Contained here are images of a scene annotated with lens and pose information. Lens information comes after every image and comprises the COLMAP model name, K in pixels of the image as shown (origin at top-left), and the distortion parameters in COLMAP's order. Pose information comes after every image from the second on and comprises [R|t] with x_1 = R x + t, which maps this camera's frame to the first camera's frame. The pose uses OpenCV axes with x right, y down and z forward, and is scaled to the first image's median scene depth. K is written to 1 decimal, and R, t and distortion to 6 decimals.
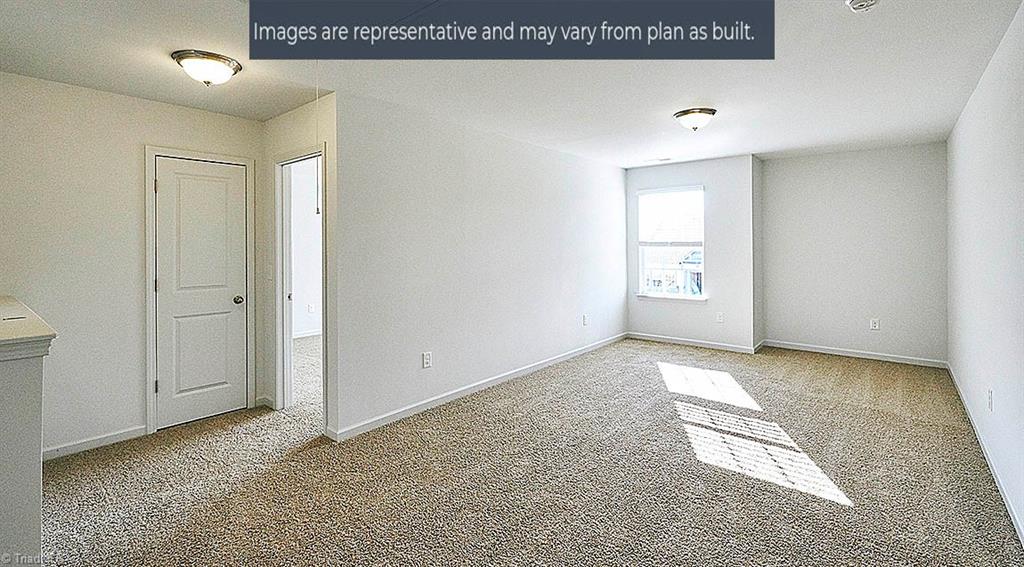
lens RADIAL K [[453.8, 0, 507.7], [0, 453.8, 243.3], [0, 0, 1]] dist [-0.000232, 0.000033]
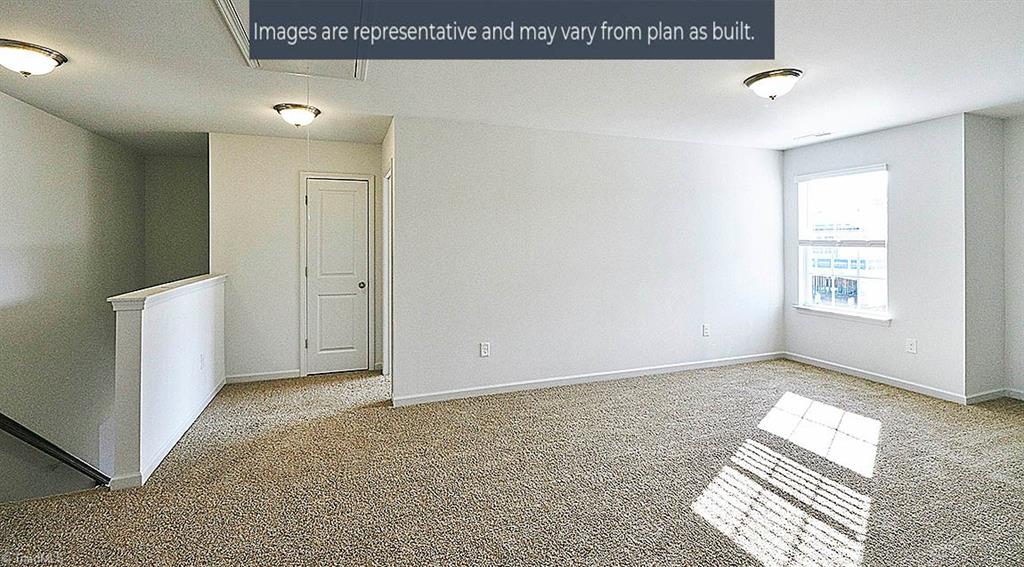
lens RADIAL K [[450.3, 0, 509.4], [0, 450.3, 239.3], [0, 0, 1]] dist [0.000565, -0.000143]
pose [[0.866306, 0.000489, -0.499514, 0.418363], [-0.002298, 0.999993, -0.003006, -0.002602], [0.499509, 0.003752, 0.866301, 0.100280]]
